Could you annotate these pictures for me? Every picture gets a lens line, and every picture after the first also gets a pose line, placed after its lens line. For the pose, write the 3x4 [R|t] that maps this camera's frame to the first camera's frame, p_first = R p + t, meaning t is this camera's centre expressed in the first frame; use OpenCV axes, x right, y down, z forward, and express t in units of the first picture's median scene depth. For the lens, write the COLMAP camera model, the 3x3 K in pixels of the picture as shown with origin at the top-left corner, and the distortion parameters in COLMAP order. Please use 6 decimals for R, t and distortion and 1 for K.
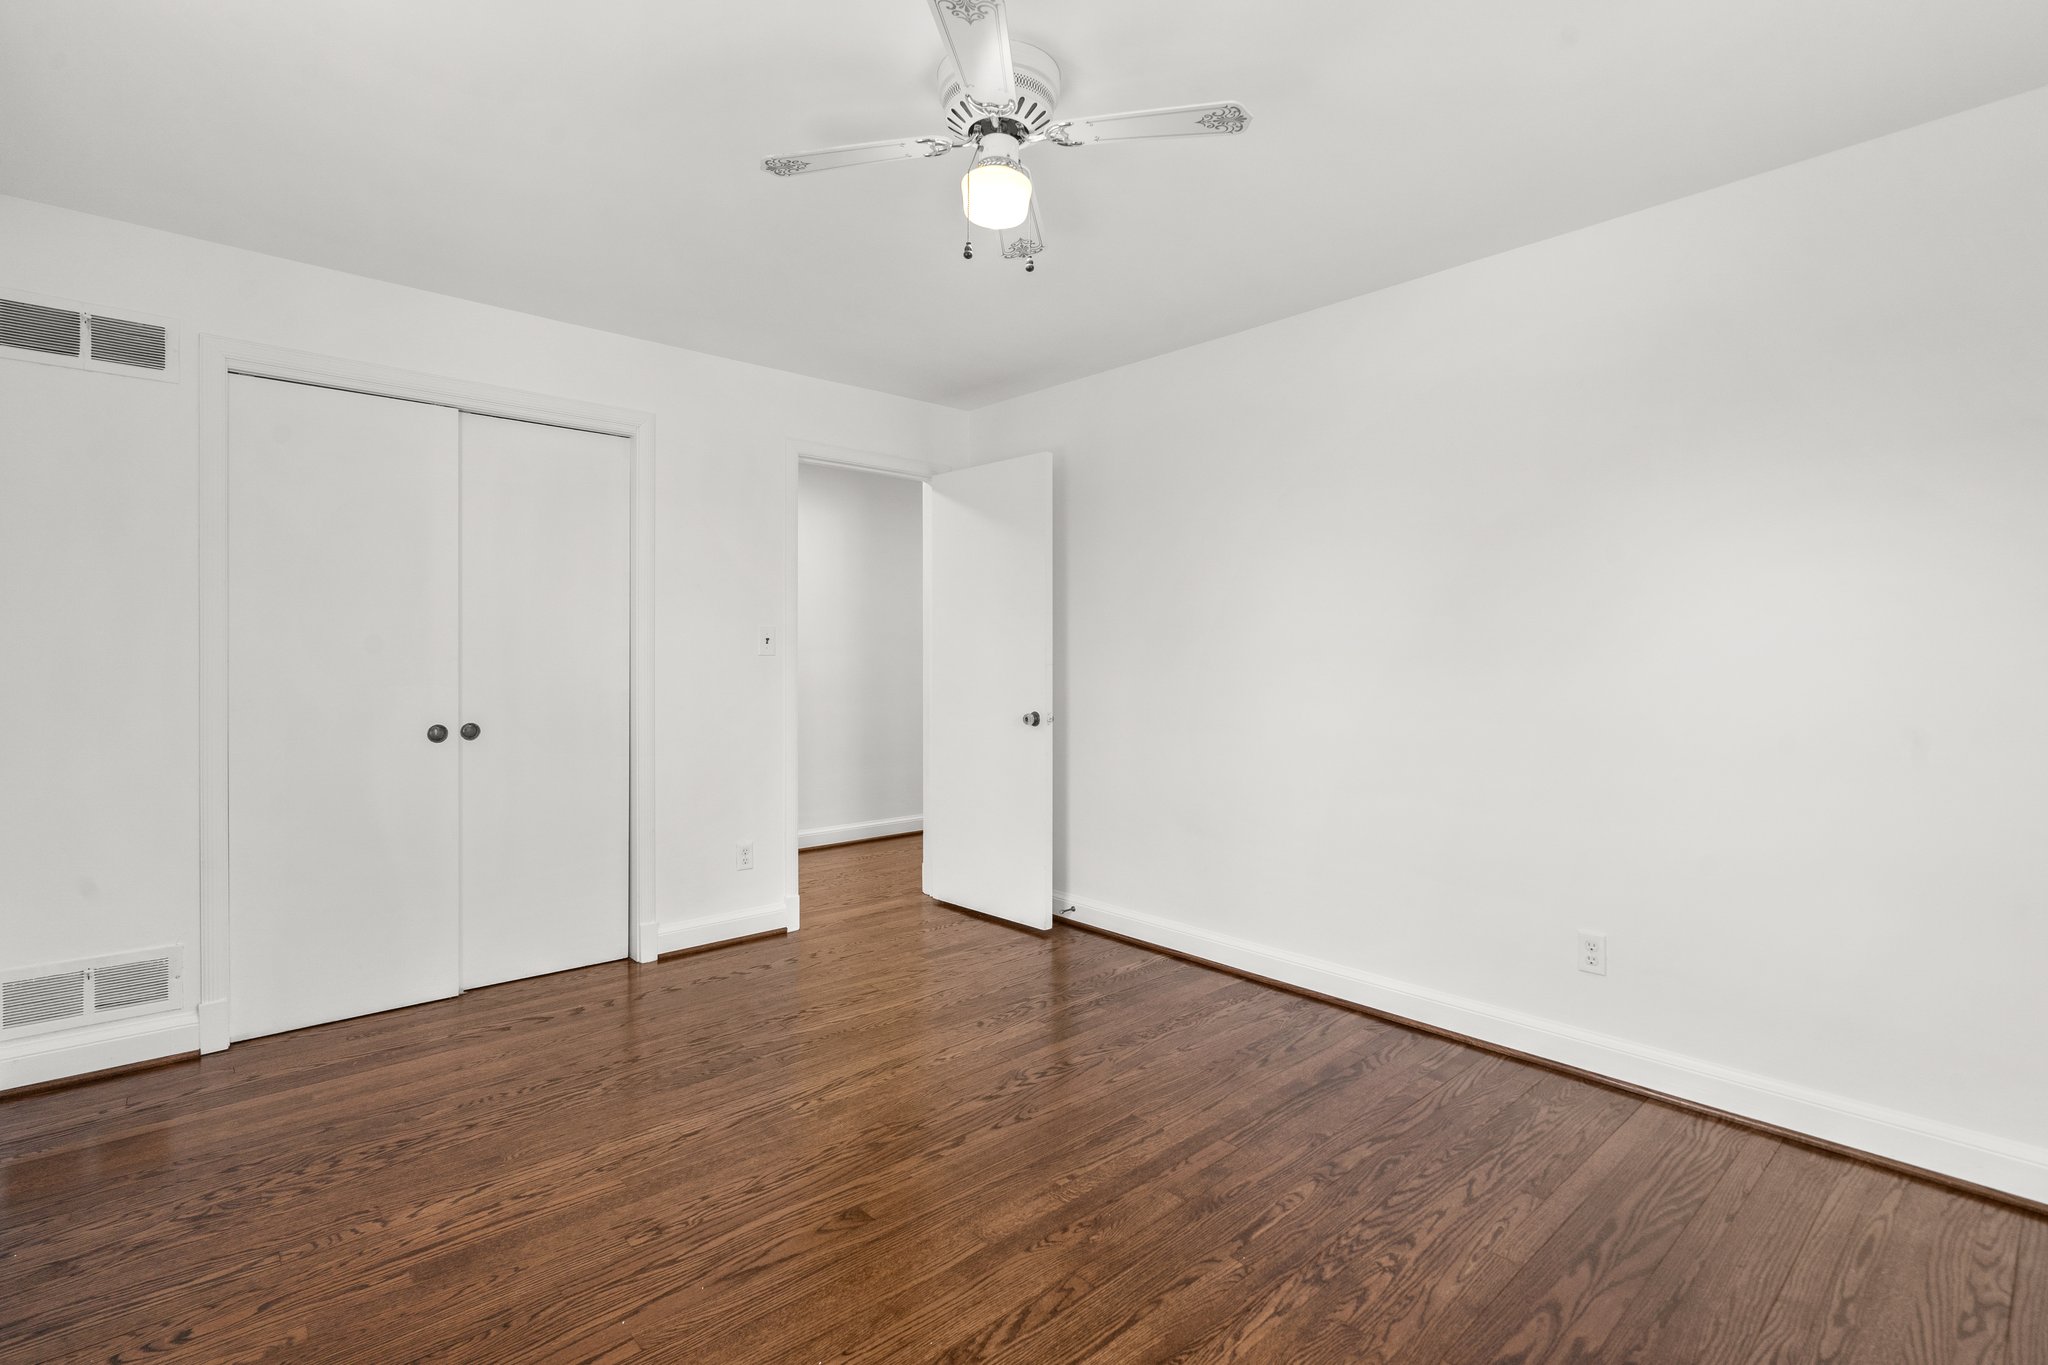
lens RADIAL K [[955.0, 0, 1013.8], [0, 955.0, 670.7], [0, 0, 1]] dist [-0.003303, 0.000252]
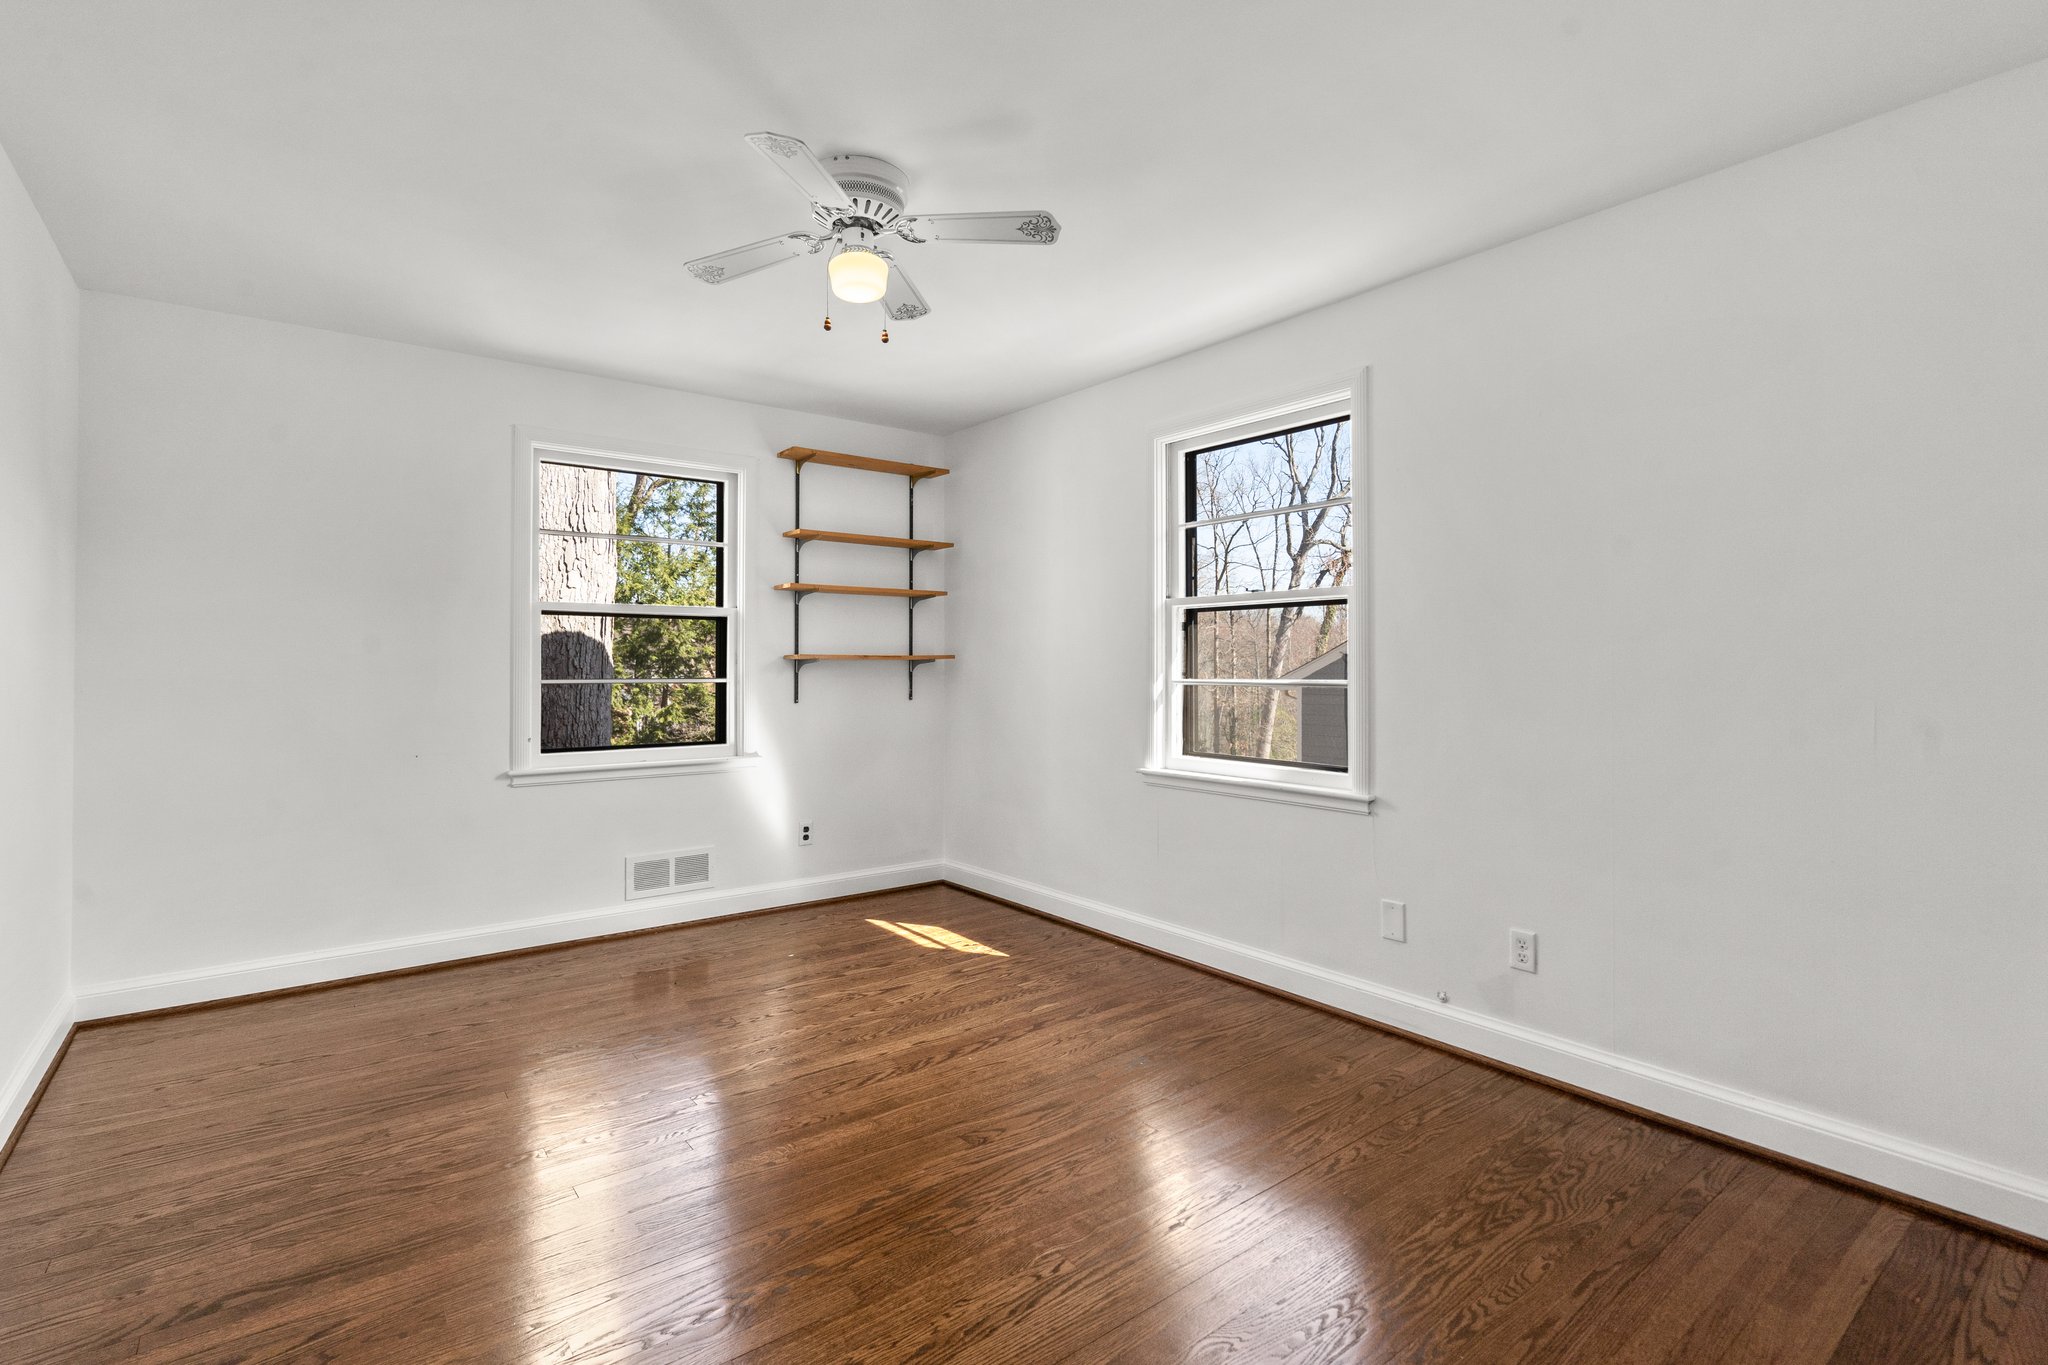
lens RADIAL K [[955.0, 0, 1013.8], [0, 955.0, 670.7], [0, 0, 1]] dist [-0.003303, 0.000252]
pose [[-0.997375, -0.003509, 0.072319, -0.285504], [-0.001970, 0.999771, 0.021332, -0.029163], [-0.072378, 0.021133, -0.997153, 2.075385]]
